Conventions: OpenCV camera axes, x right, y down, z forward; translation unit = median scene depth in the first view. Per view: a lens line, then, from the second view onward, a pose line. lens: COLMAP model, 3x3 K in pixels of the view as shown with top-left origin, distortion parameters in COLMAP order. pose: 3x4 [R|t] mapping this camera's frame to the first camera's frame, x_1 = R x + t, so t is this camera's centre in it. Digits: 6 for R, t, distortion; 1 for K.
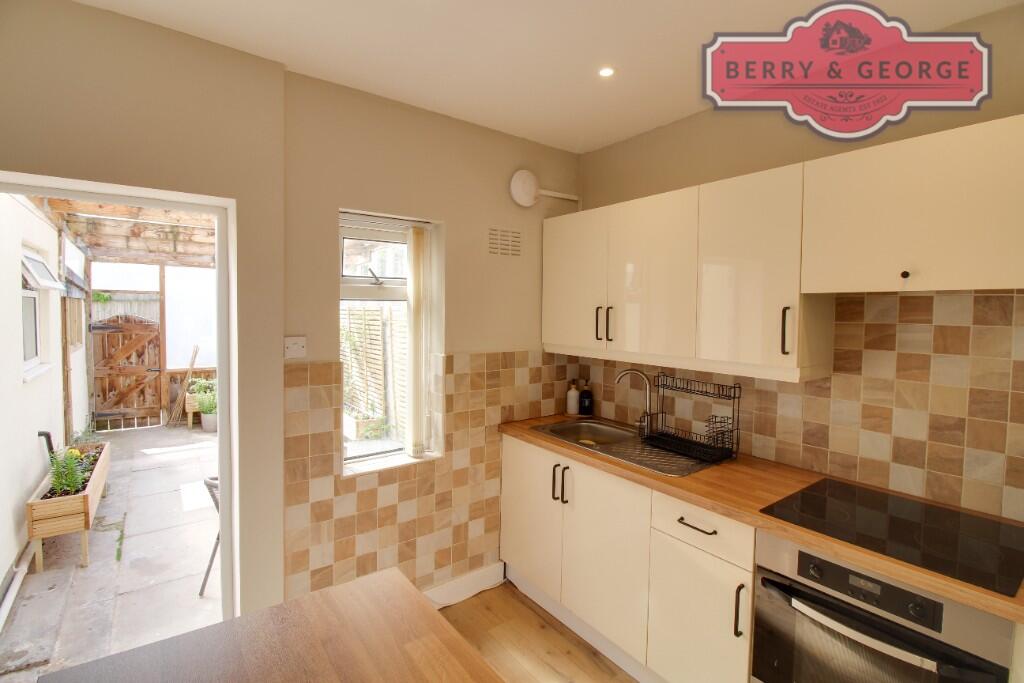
lens RADIAL K [[474.7, 0, 518.7], [0, 474.7, 326.1], [0, 0, 1]] dist [-0.004664, -0.009121]
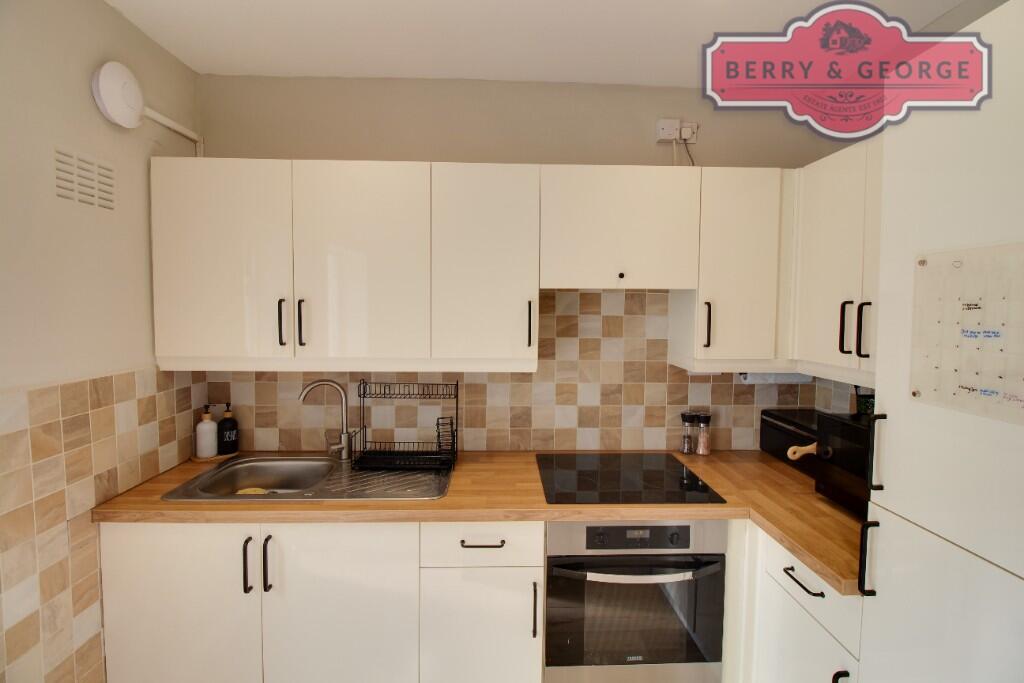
lens RADIAL K [[474.7, 0, 516.3], [0, 474.7, 330.0], [0, 0, 1]] dist [-0.004664, -0.009121]
pose [[0.572136, -0.045443, 0.818899, -0.239923], [0.026371, 0.998967, 0.037011, -0.012574], [-0.819734, 0.000420, 0.572744, 0.333666]]
